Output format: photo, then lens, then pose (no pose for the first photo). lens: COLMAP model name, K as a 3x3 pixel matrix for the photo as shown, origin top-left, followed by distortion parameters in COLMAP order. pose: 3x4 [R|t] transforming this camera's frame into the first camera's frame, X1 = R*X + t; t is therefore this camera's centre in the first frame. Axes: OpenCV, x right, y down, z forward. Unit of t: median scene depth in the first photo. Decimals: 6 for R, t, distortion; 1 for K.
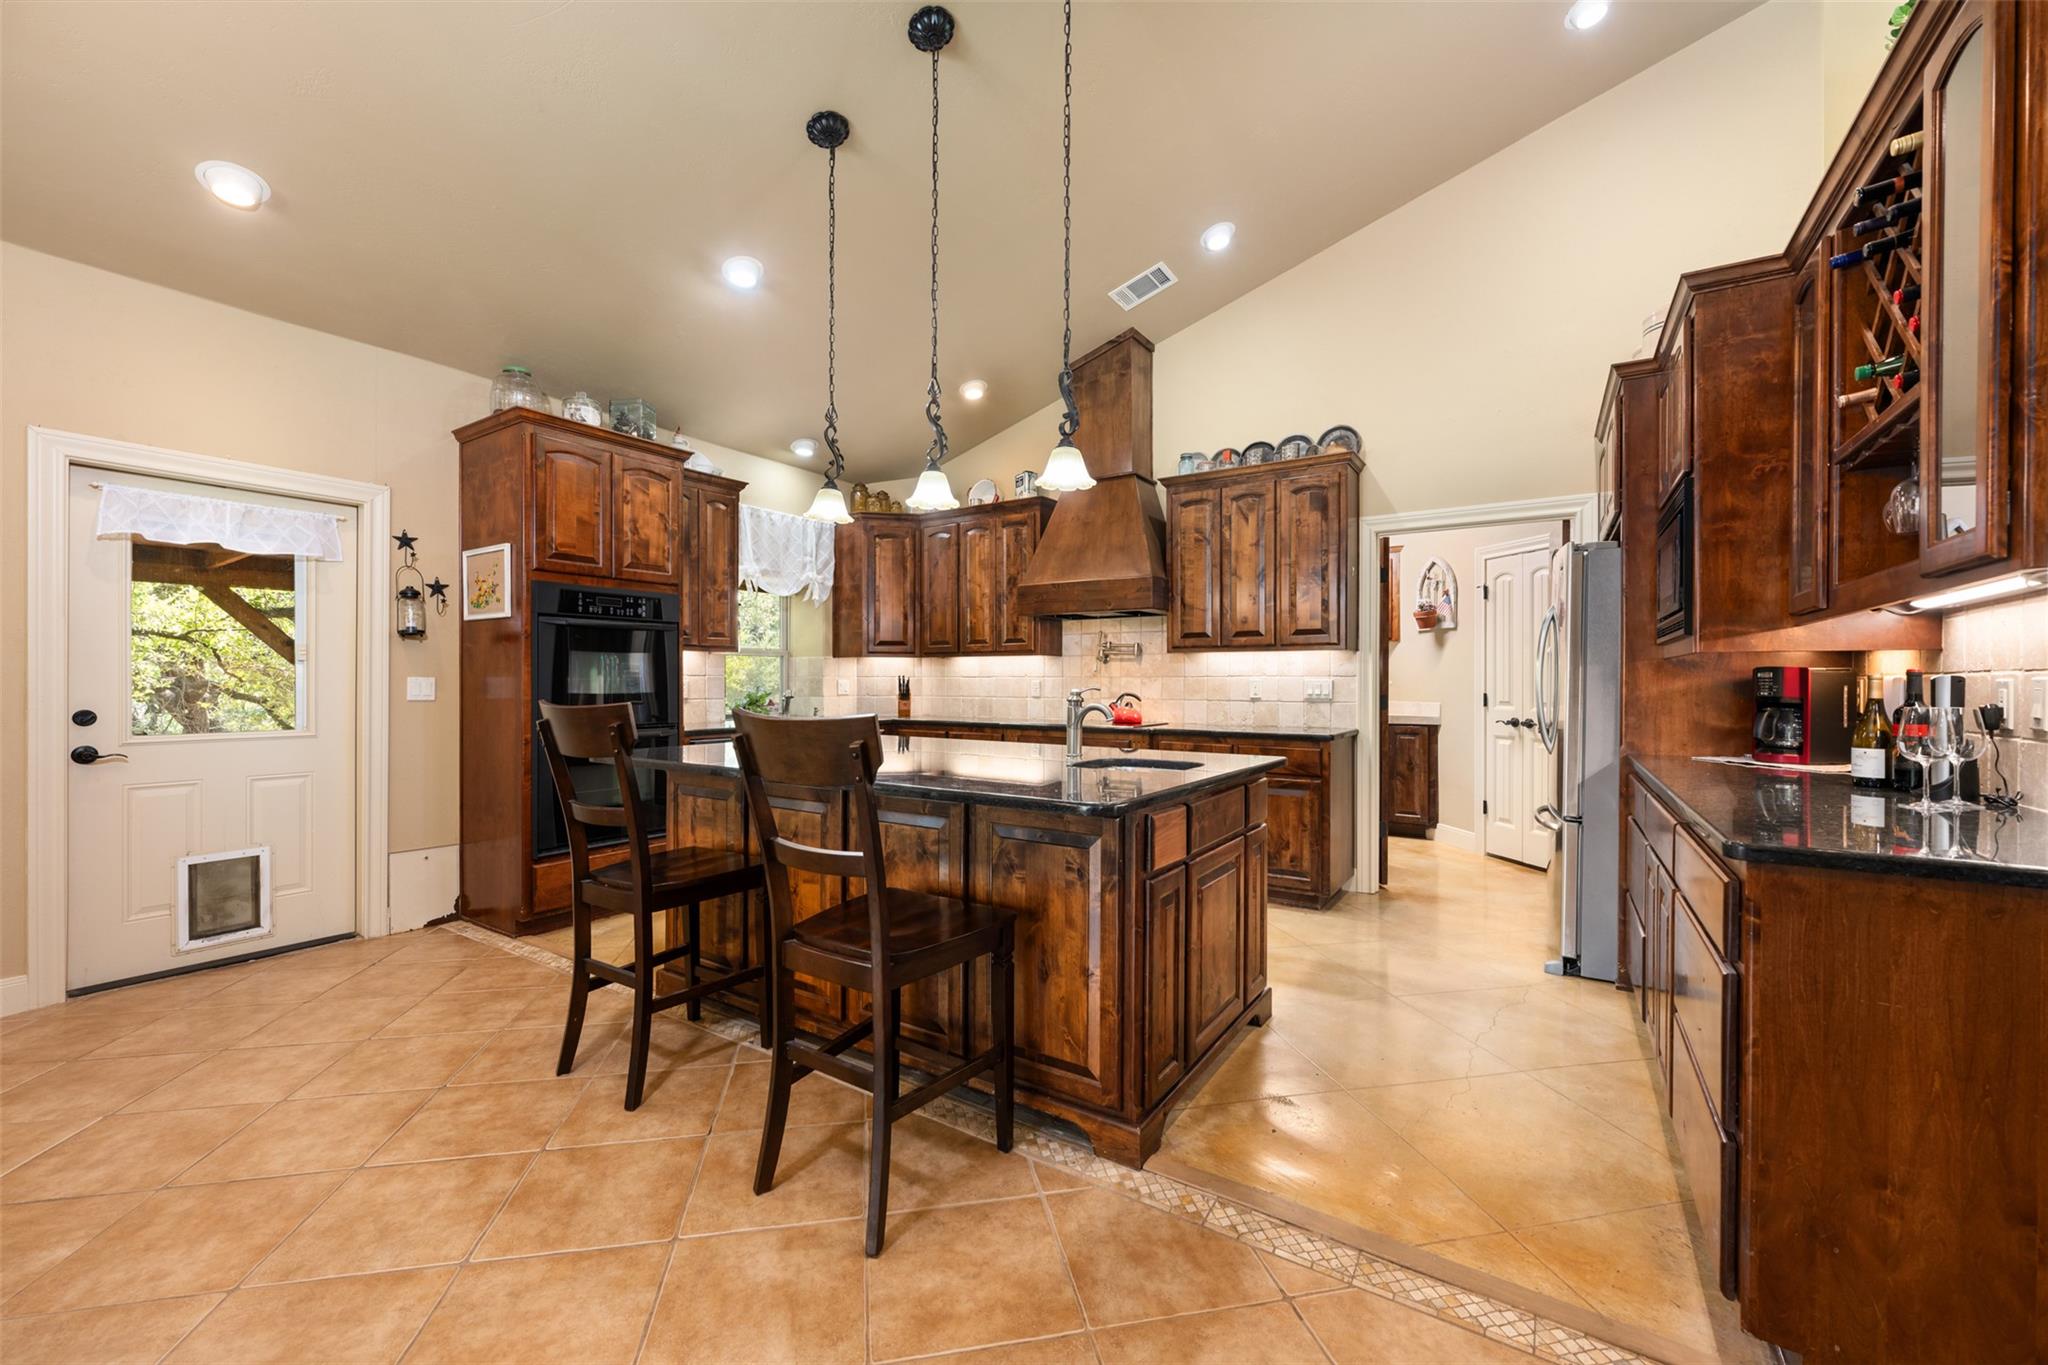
lens RADIAL K [[801.9, 0, 1027.8], [0, 801.9, 697.7], [0, 0, 1]] dist [-0.001563, 0.000078]
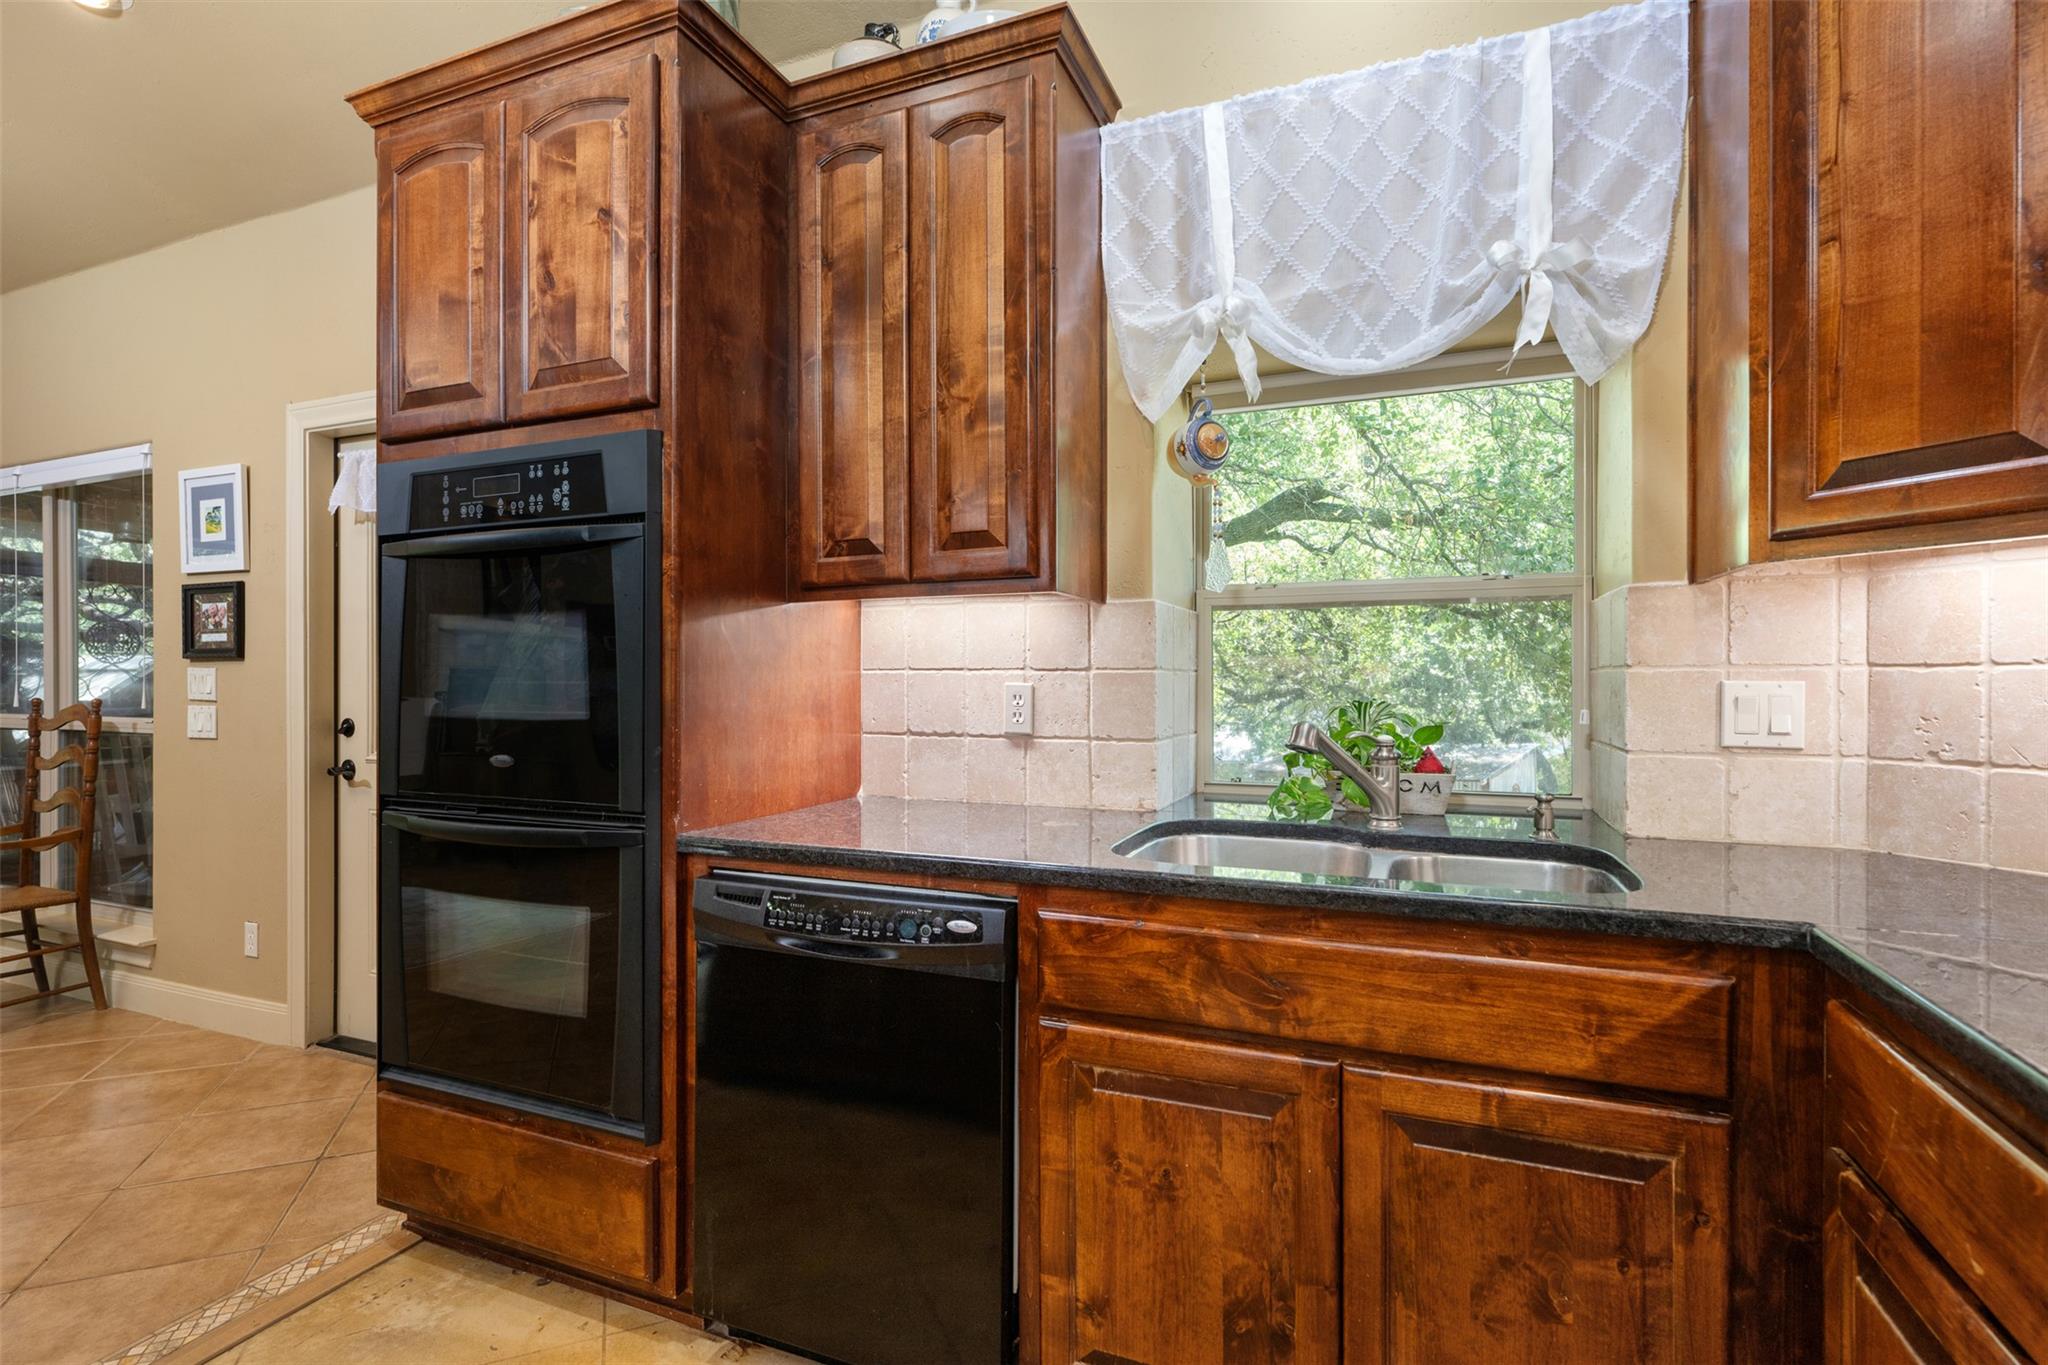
lens RADIAL K [[994.2, 0, 1018.8], [0, 994.2, 687.5], [0, 0, 1]] dist [0.002096, -0.001658]
pose [[0.191111, 0.007625, -0.981539, 0.006771], [-0.016000, 0.999861, 0.004652, -0.025918], [0.981438, 0.014816, 0.191207, 1.129088]]
